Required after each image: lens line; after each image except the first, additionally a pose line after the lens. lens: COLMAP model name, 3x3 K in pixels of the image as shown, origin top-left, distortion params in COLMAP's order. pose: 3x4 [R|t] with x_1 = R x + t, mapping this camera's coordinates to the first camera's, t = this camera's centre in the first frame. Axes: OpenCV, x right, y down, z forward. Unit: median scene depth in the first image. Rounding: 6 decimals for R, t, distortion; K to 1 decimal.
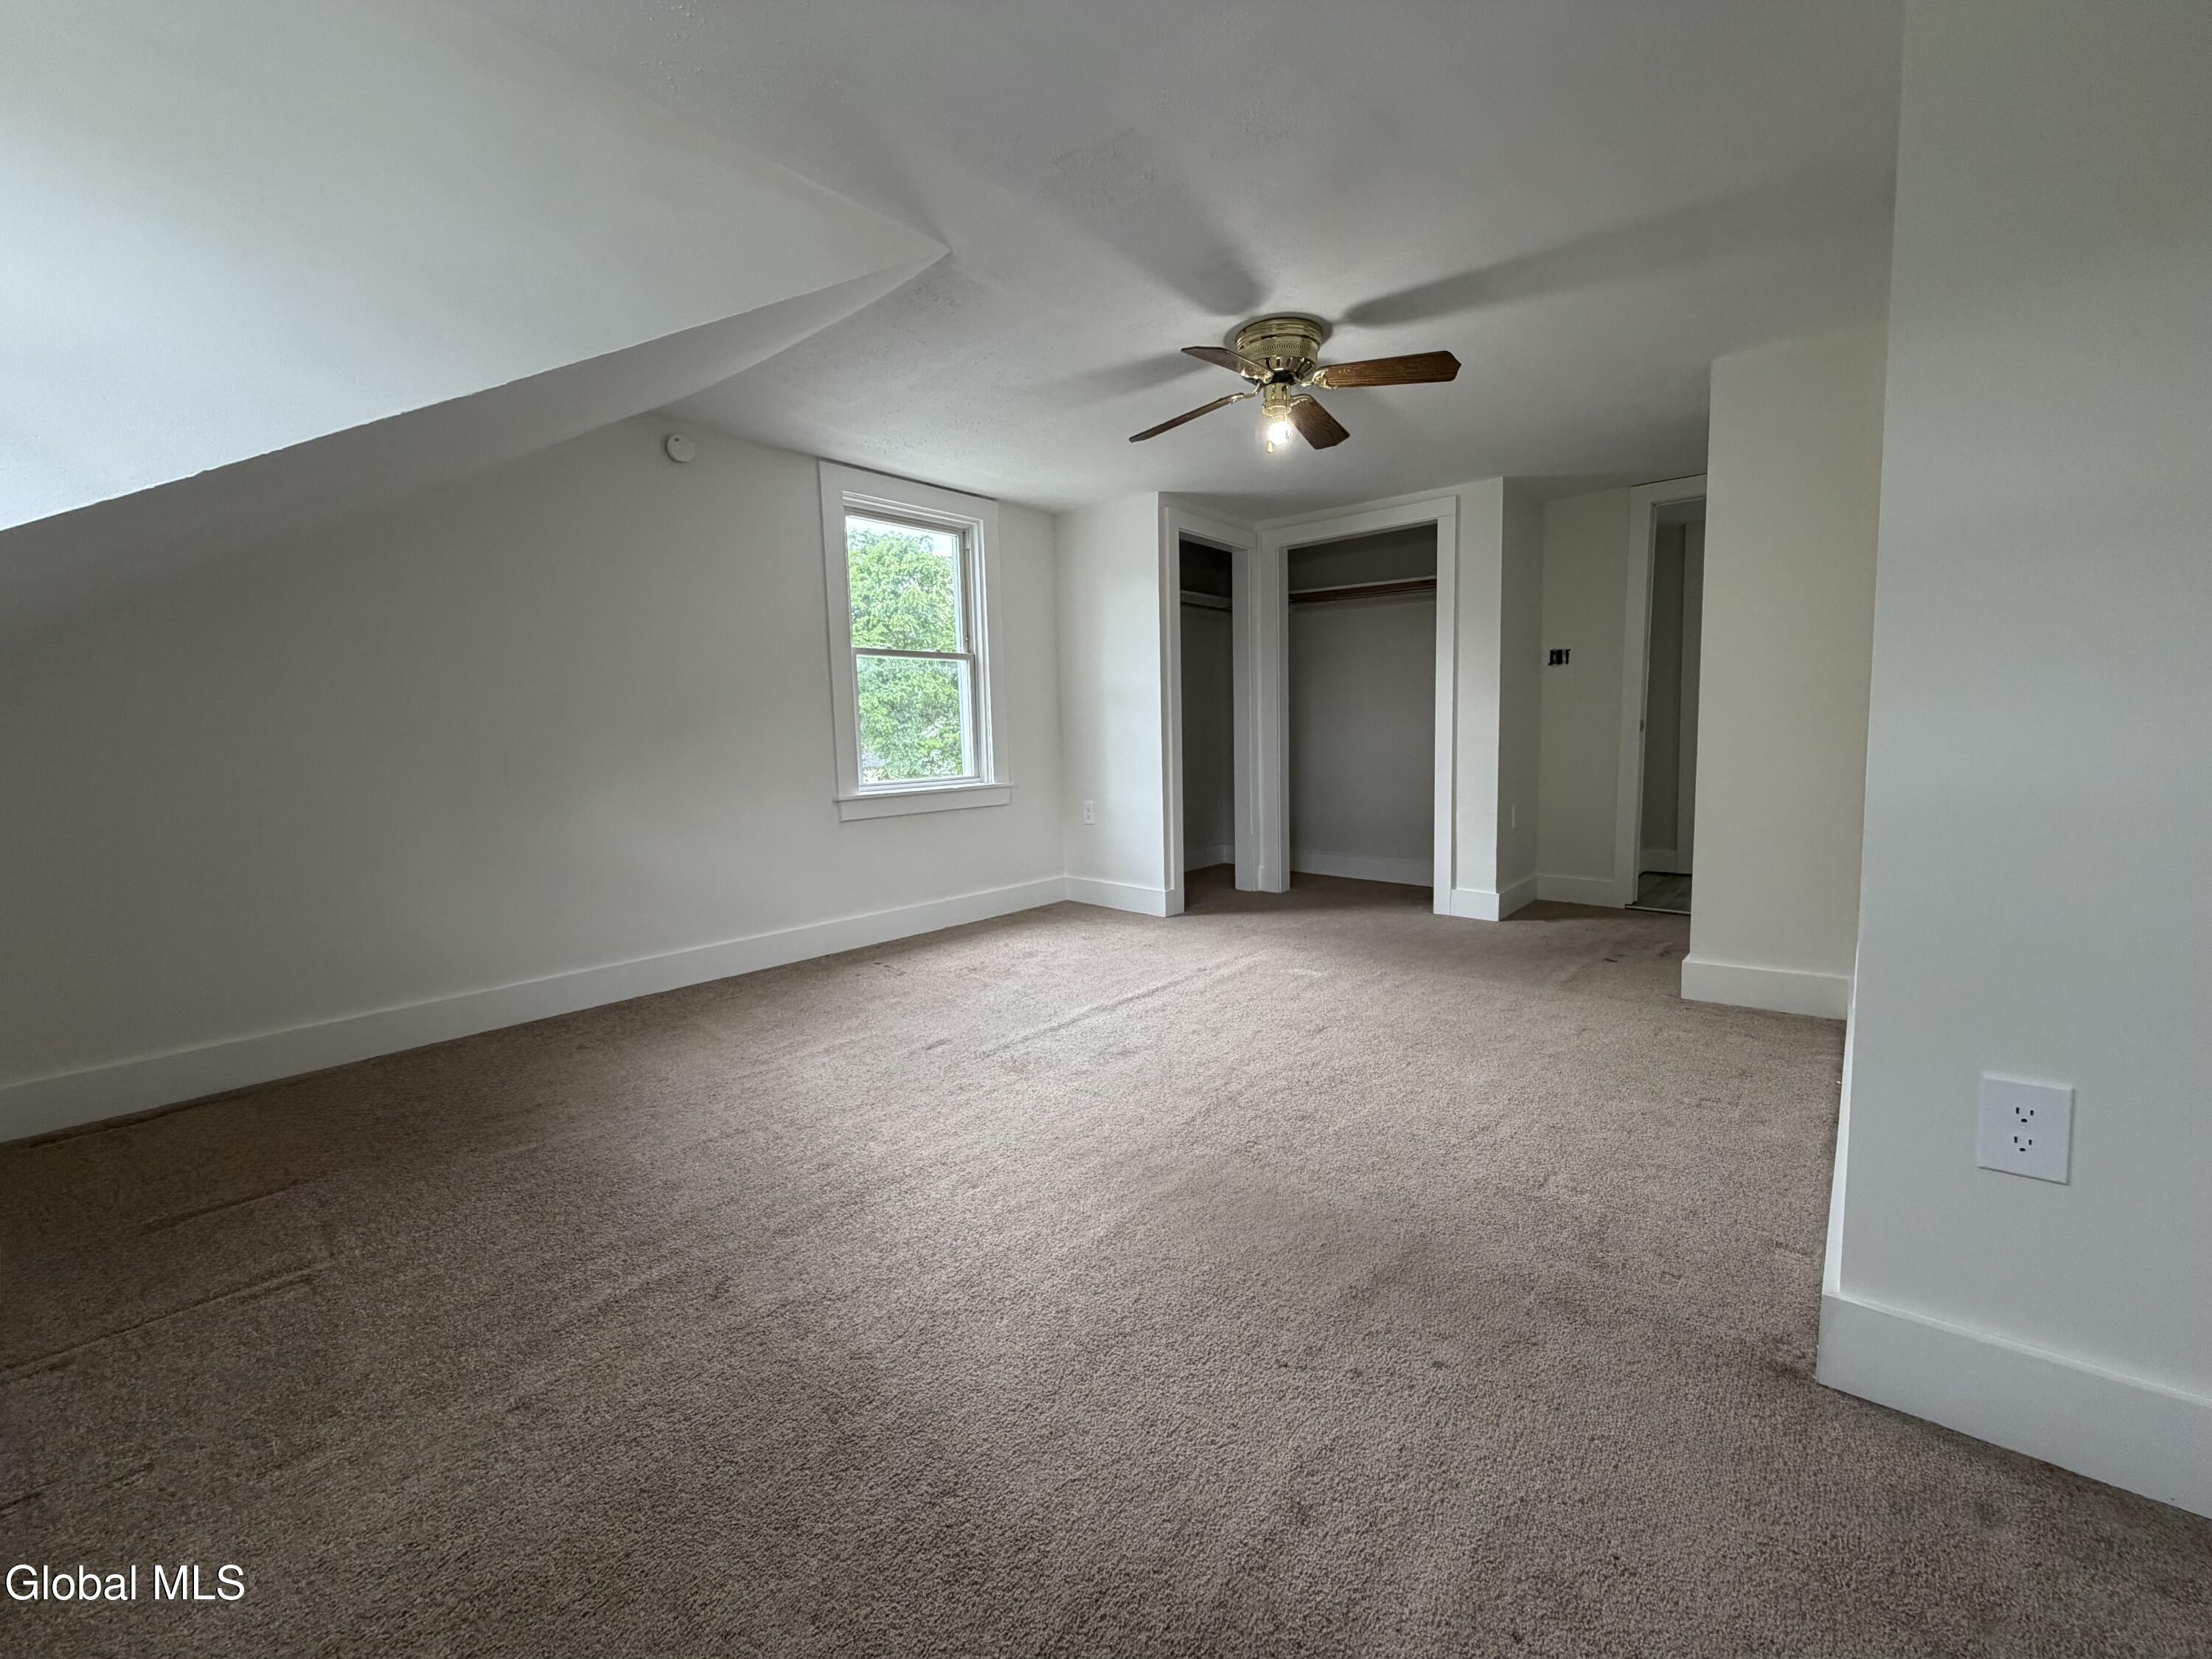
lens RADIAL K [[880.5, 0, 1099.5], [0, 880.5, 825.1], [0, 0, 1]] dist [-0.000521, 0.000484]
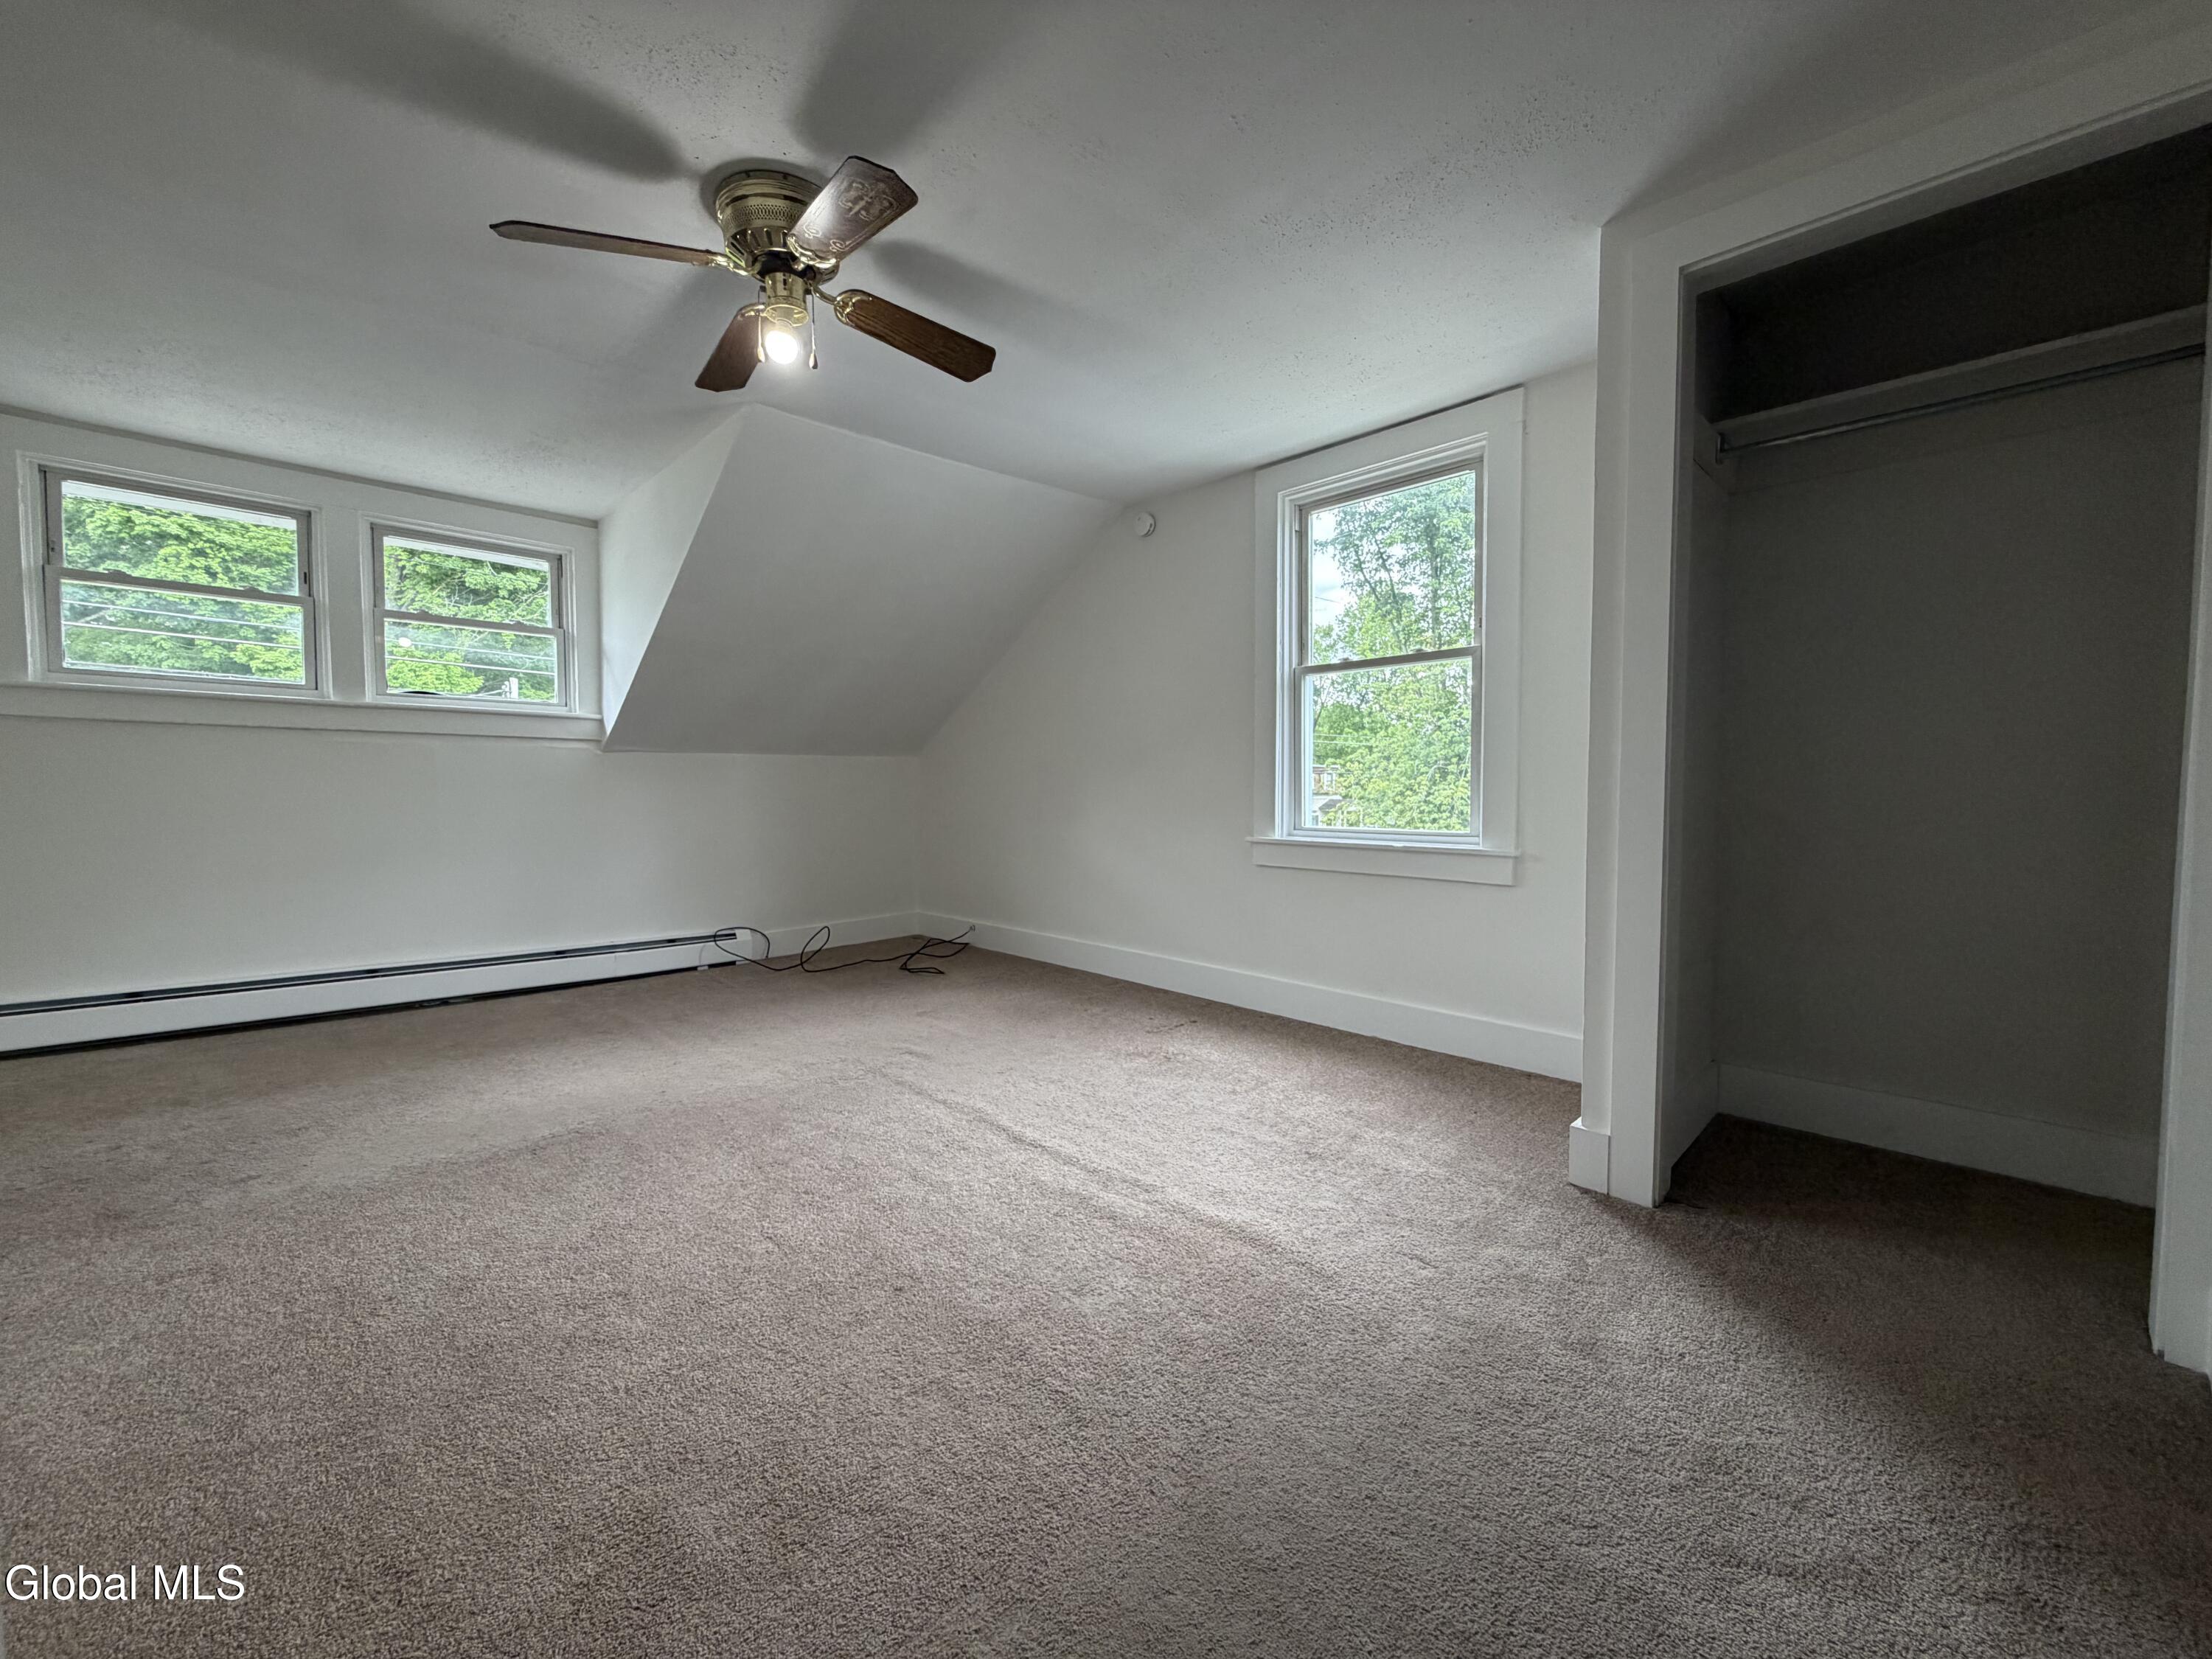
lens RADIAL K [[880.5, 0, 1099.5], [0, 880.5, 825.1], [0, 0, 1]] dist [-0.000521, 0.000484]
pose [[-0.084762, 0.073893, -0.993658, 0.602892], [-0.096003, 0.992001, 0.081959, -0.101753], [0.991765, 0.102341, -0.076990, 0.894890]]
